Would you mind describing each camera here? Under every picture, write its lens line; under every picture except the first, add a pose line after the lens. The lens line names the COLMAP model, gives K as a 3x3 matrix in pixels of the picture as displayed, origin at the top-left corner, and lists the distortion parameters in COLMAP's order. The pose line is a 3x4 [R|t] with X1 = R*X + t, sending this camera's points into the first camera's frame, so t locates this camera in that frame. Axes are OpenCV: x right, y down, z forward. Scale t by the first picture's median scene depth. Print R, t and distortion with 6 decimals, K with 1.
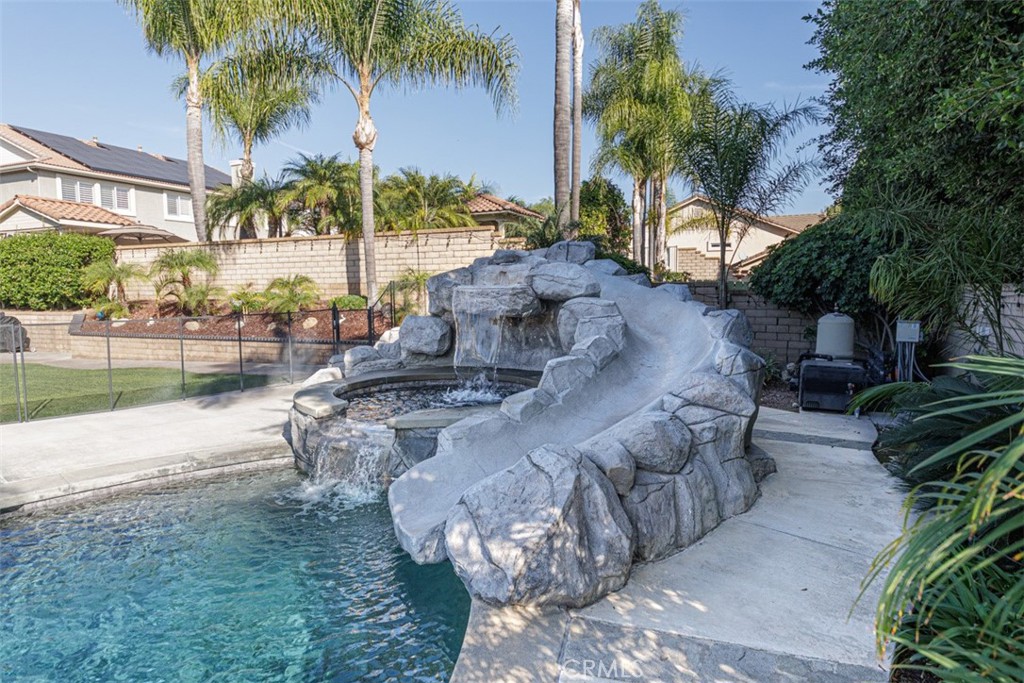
lens RADIAL K [[609.9, 0, 508.6], [0, 609.9, 341.3], [0, 0, 1]] dist [0.002496, -0.002056]
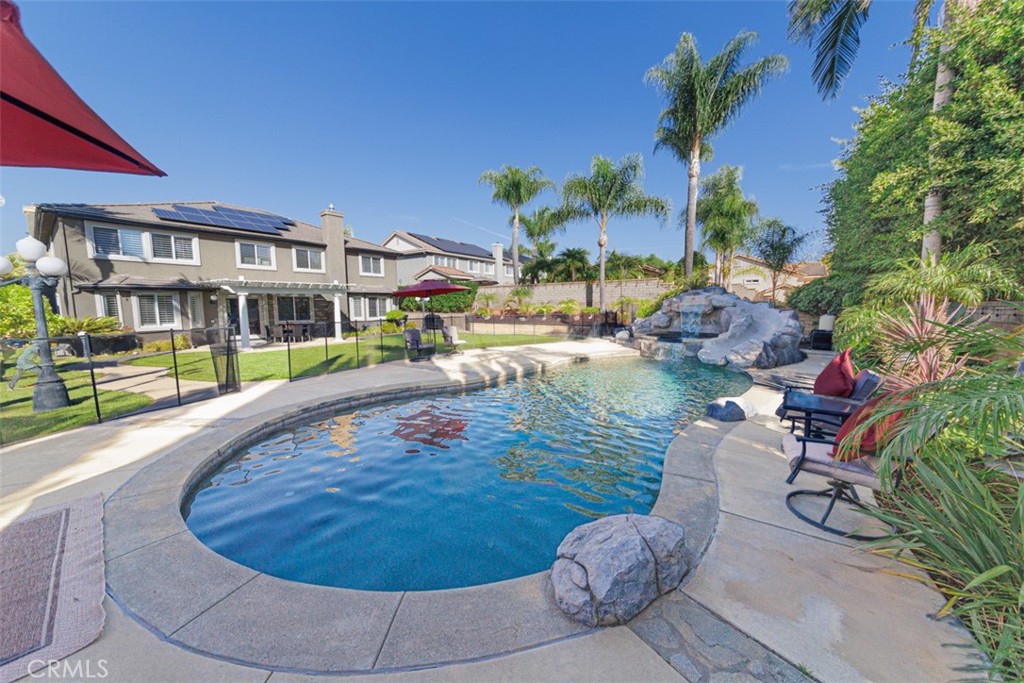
lens RADIAL K [[355.9, 0, 512.0], [0, 355.9, 344.4], [0, 0, 1]] dist [-0.000257, 0.000134]
pose [[0.974168, 0.029066, -0.223947, -0.205925], [-0.023862, 0.999379, 0.025911, 0.036212], [0.224562, -0.019898, 0.974257, -0.371441]]
